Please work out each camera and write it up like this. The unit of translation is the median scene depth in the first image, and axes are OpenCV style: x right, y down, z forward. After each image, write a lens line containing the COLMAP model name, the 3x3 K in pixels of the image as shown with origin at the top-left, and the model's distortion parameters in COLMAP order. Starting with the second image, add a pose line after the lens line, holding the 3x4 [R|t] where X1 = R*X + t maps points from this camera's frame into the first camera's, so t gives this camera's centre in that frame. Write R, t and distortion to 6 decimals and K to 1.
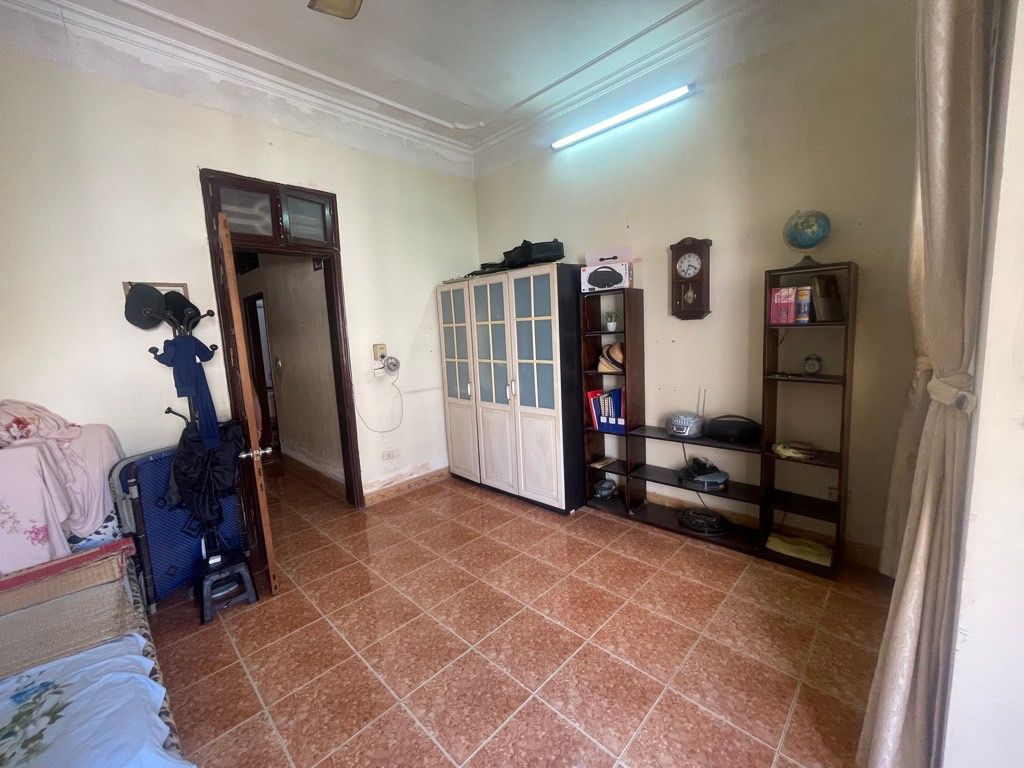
lens RADIAL K [[412.7, 0, 506.9], [0, 412.7, 382.6], [0, 0, 1]] dist [-0.002362, 0.000055]
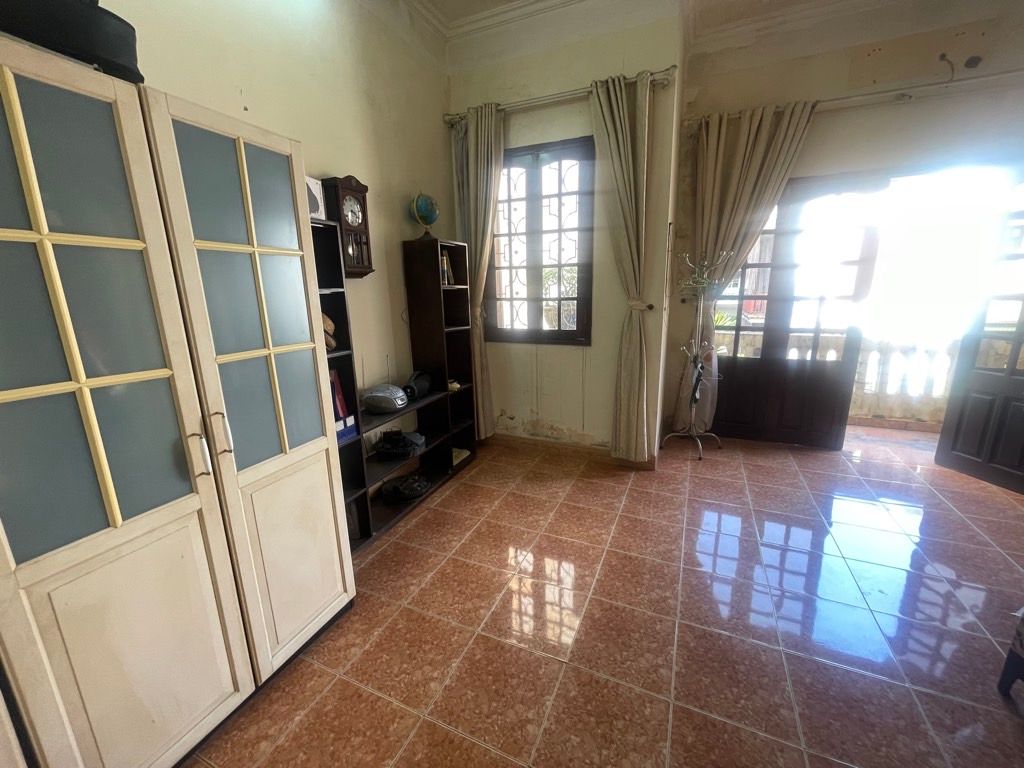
lens RADIAL K [[412.7, 0, 507.5], [0, 412.7, 377.5], [0, 0, 1]] dist [-0.002362, 0.000055]
pose [[-0.347725, -0.144045, 0.926465, -0.531135], [0.164944, 0.963319, 0.211682, -0.093280], [-0.922974, 0.226422, -0.311211, 1.147859]]
